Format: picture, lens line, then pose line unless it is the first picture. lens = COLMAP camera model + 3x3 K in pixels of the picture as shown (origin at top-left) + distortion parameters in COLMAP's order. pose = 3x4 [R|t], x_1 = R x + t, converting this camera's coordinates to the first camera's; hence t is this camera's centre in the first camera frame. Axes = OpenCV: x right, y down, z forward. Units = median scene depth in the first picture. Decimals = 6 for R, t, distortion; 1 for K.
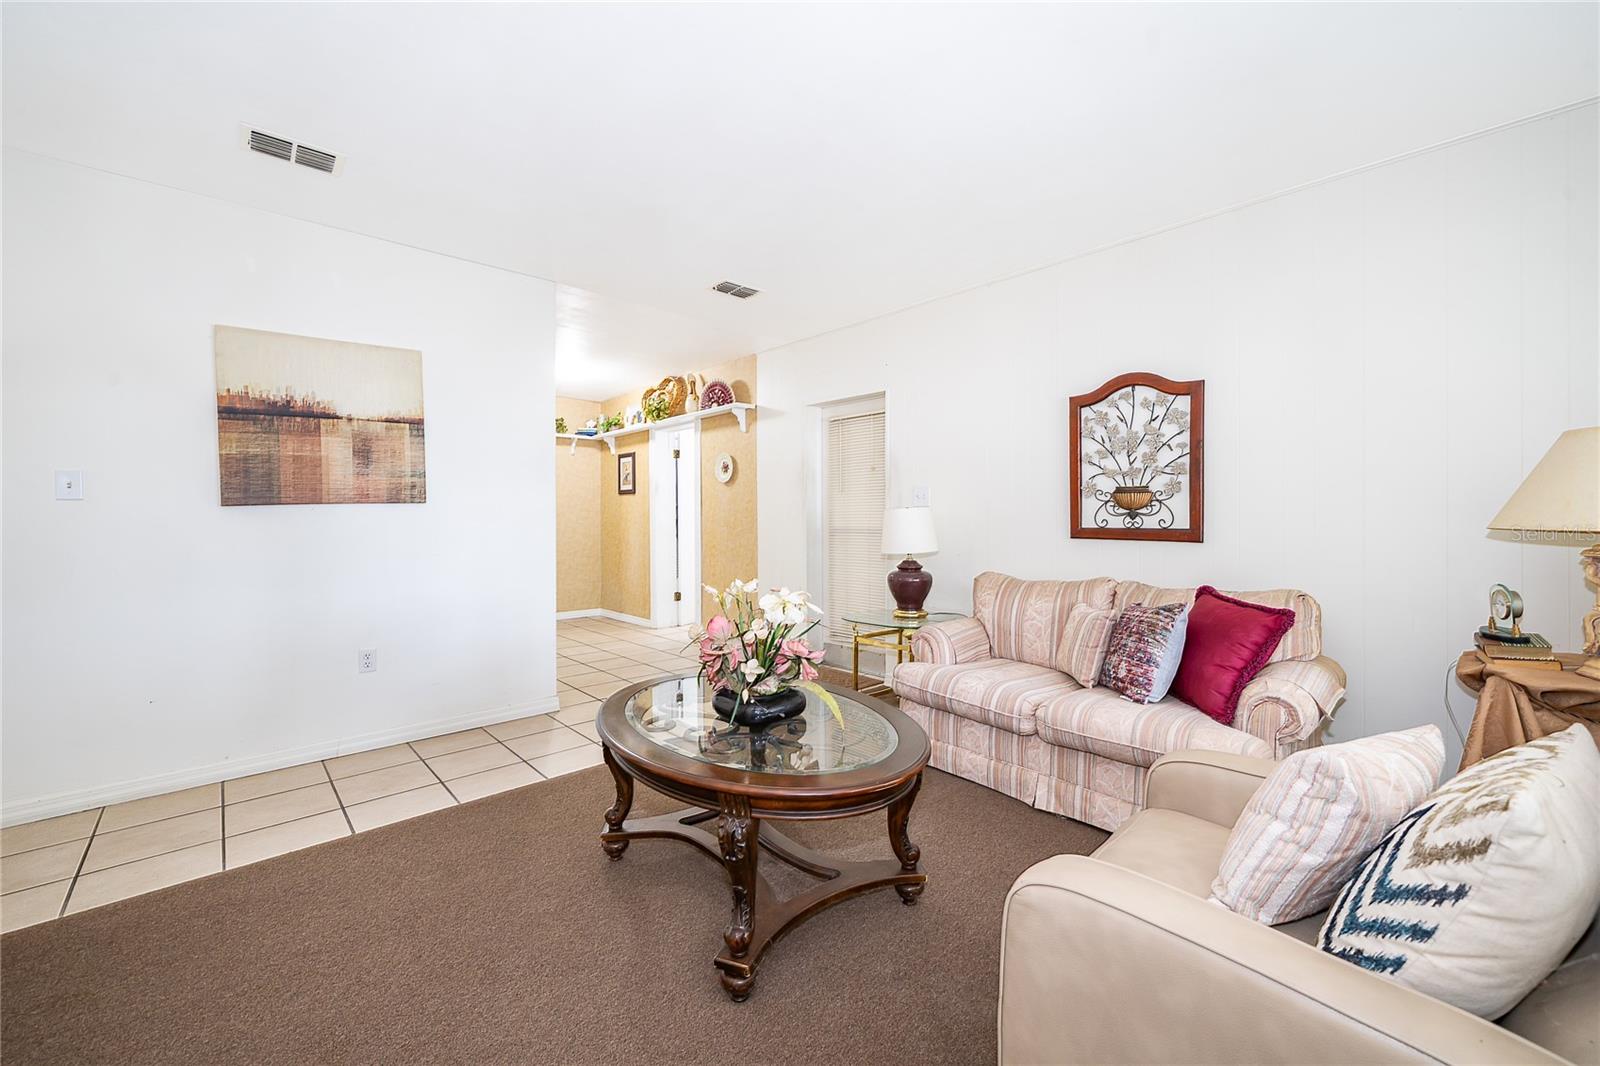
lens RADIAL K [[607.3, 0, 800.0], [0, 607.3, 533.0], [0, 0, 1]] dist [-0.002248, -0.000032]
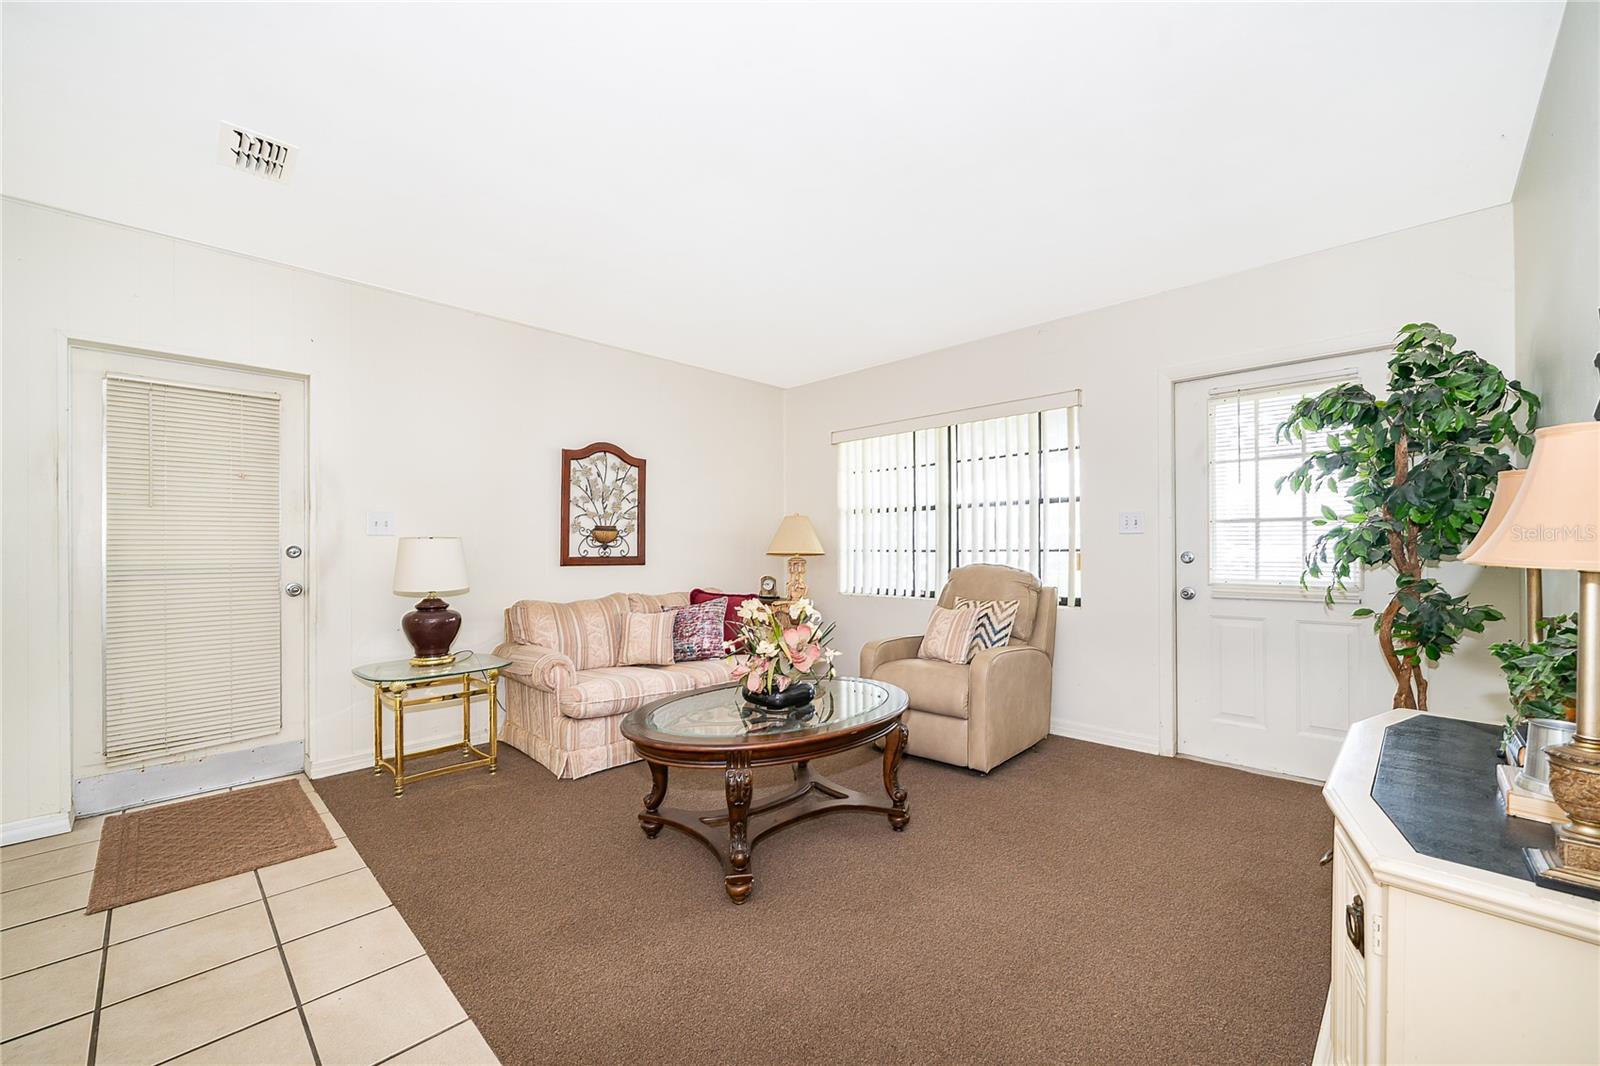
lens RADIAL K [[623.4, 0, 805.1], [0, 623.4, 544.5], [0, 0, 1]] dist [-0.008481, 0.000381]
pose [[-0.013273, 0.008979, 0.999872, -0.847050], [0.025367, 0.999641, -0.008640, -0.011399], [-0.999590, 0.025249, -0.013496, 0.570128]]
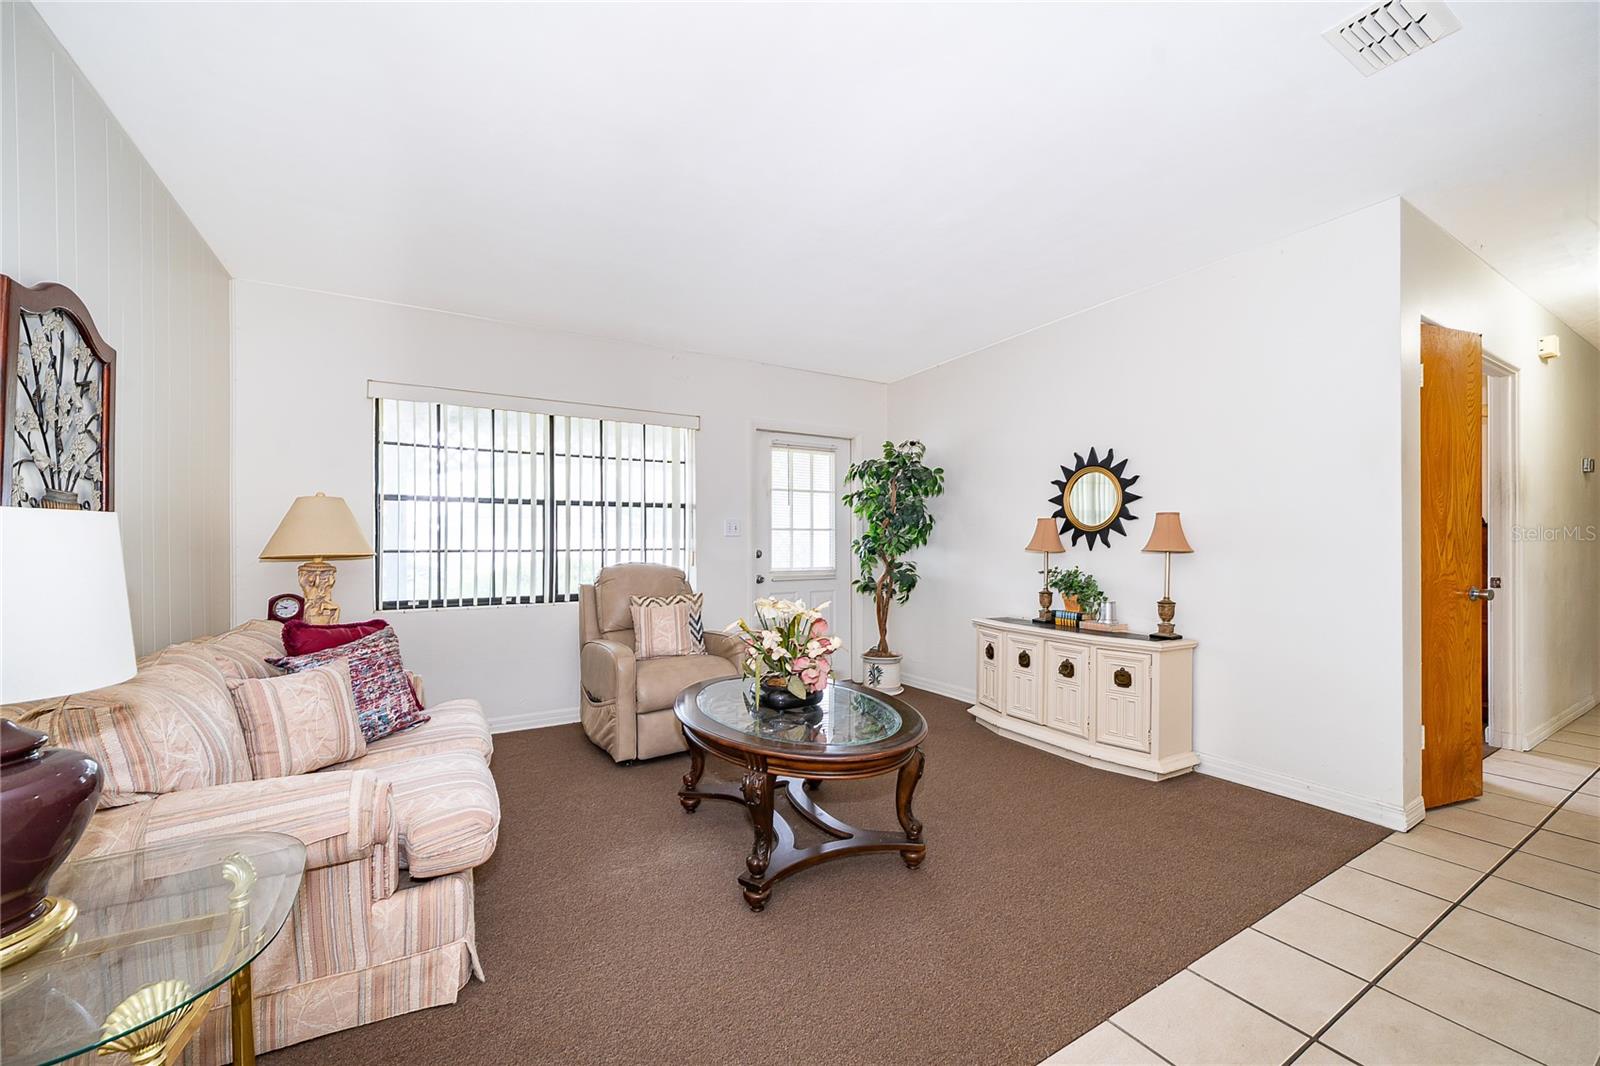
lens RADIAL K [[623.4, 0, 805.1], [0, 623.4, 544.5], [0, 0, 1]] dist [-0.008481, 0.000381]
pose [[-0.968991, 0.005312, 0.247040, -0.250857], [0.010449, 0.999756, 0.019487, -0.033785], [-0.246876, 0.021464, -0.968809, 1.379213]]
